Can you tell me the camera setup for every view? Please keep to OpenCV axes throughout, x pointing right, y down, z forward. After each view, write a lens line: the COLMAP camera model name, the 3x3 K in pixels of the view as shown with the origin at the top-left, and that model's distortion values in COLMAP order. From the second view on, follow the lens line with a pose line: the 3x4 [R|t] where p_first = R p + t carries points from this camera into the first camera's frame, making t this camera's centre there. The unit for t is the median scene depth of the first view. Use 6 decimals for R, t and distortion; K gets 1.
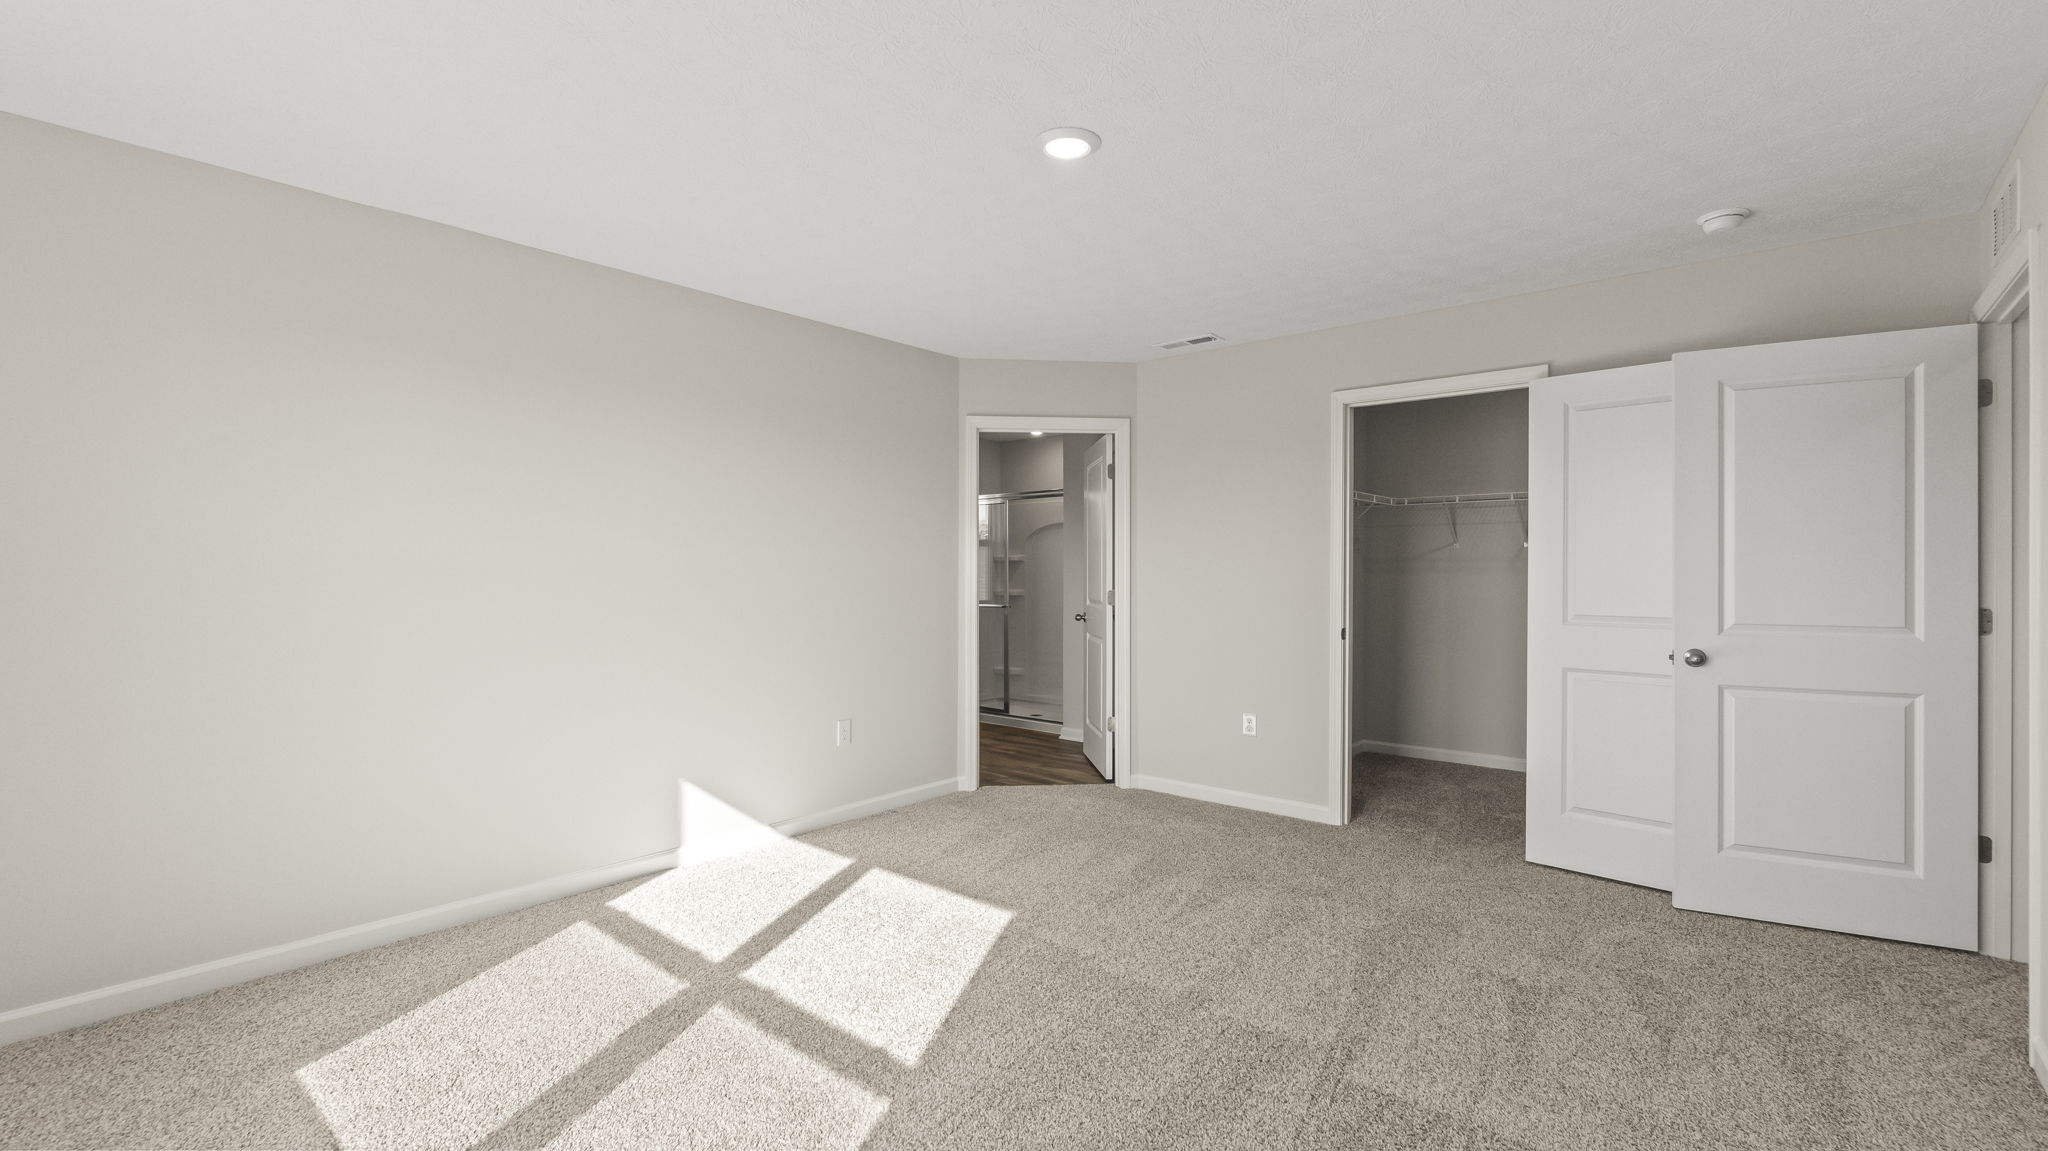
lens RADIAL K [[900.0, 0, 1011.4], [0, 900.0, 568.0], [0, 0, 1]] dist [-0.005759, -0.000056]
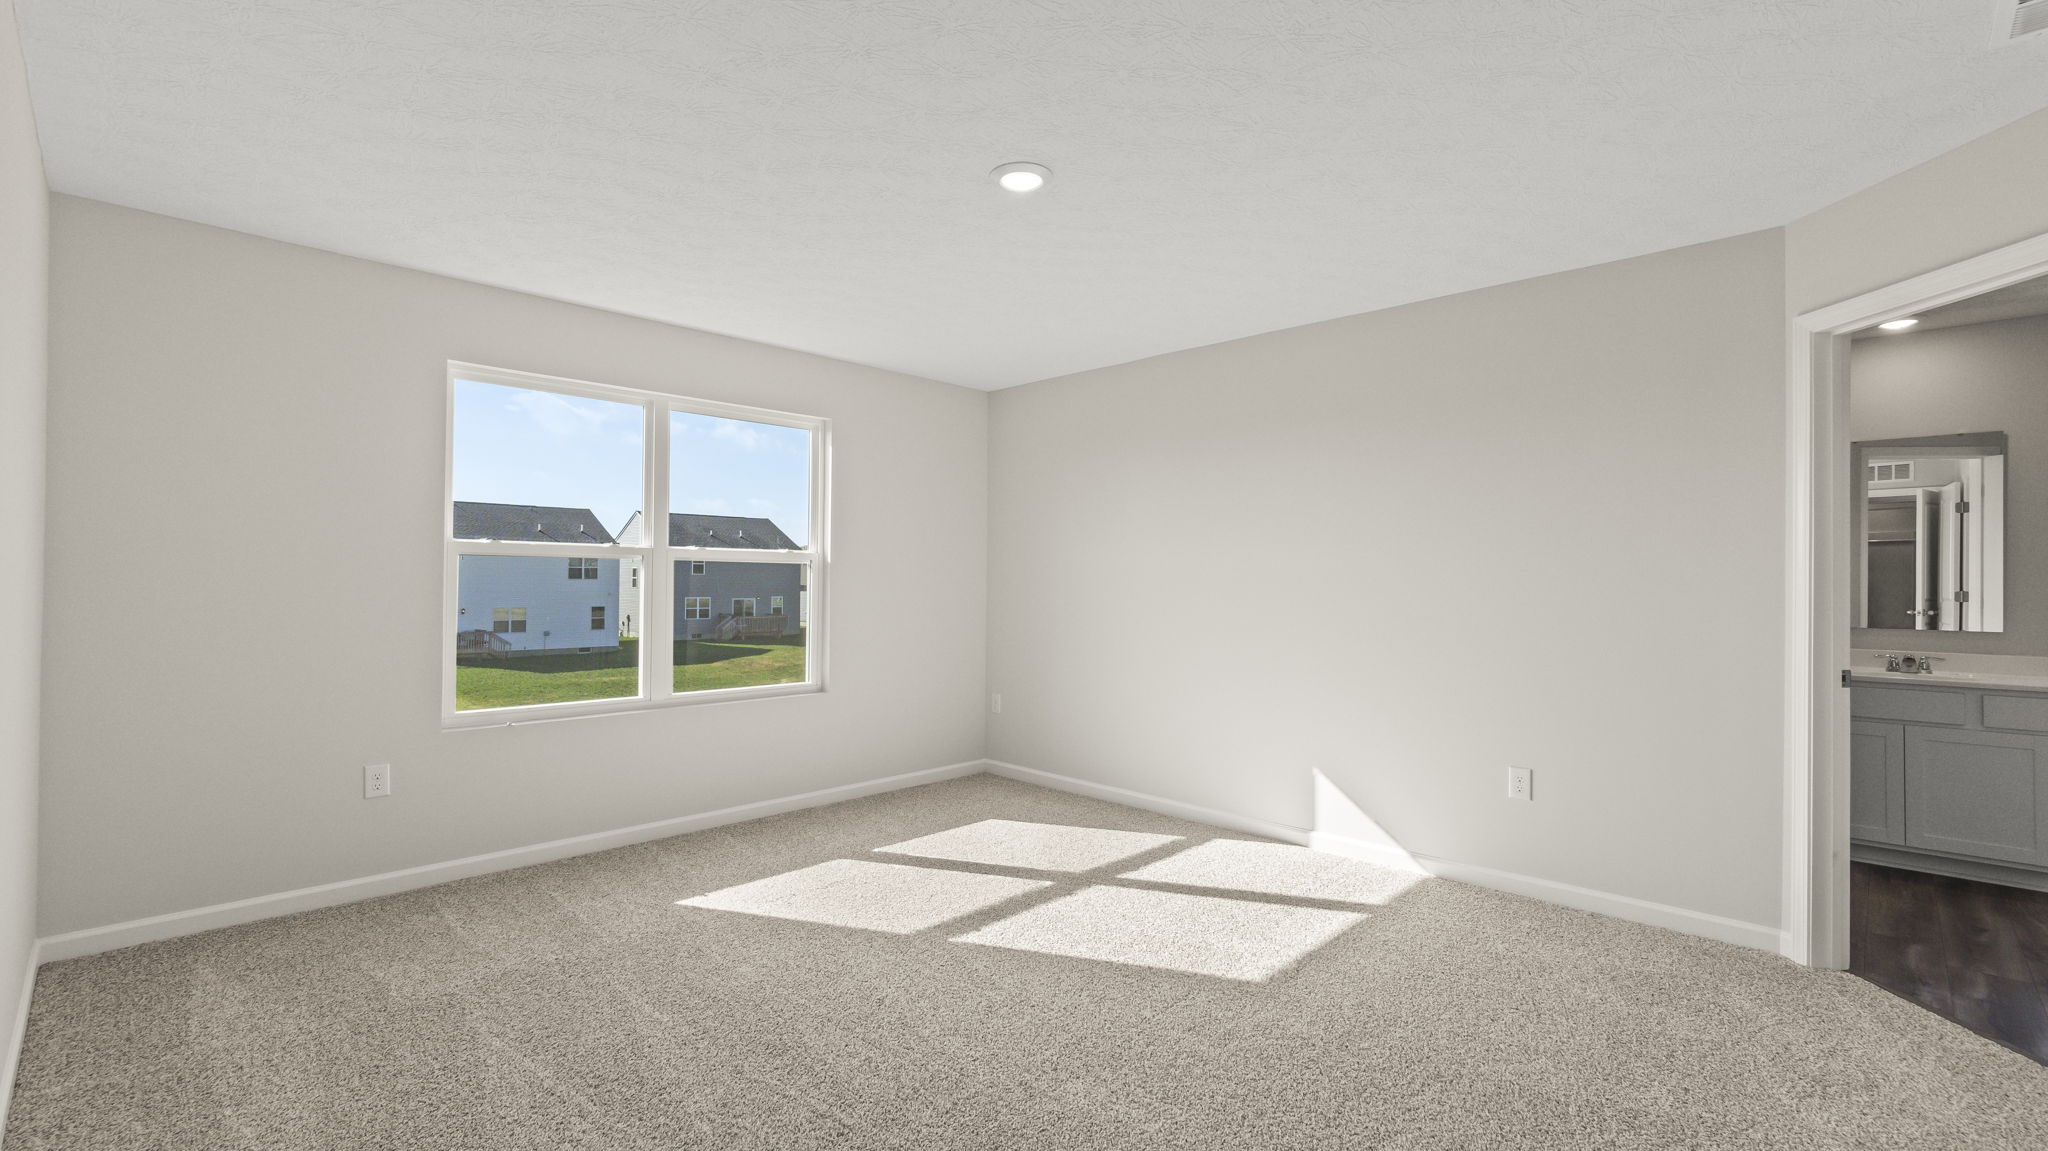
lens RADIAL K [[900.0, 0, 1008.5], [0, 900.0, 572.6], [0, 0, 1]] dist [-0.005759, -0.000056]
pose [[-0.069693, 0.000766, -0.997568, 0.784588], [-0.004227, 0.999990, 0.001064, -0.002227], [0.997560, 0.004291, -0.069689, 0.745067]]
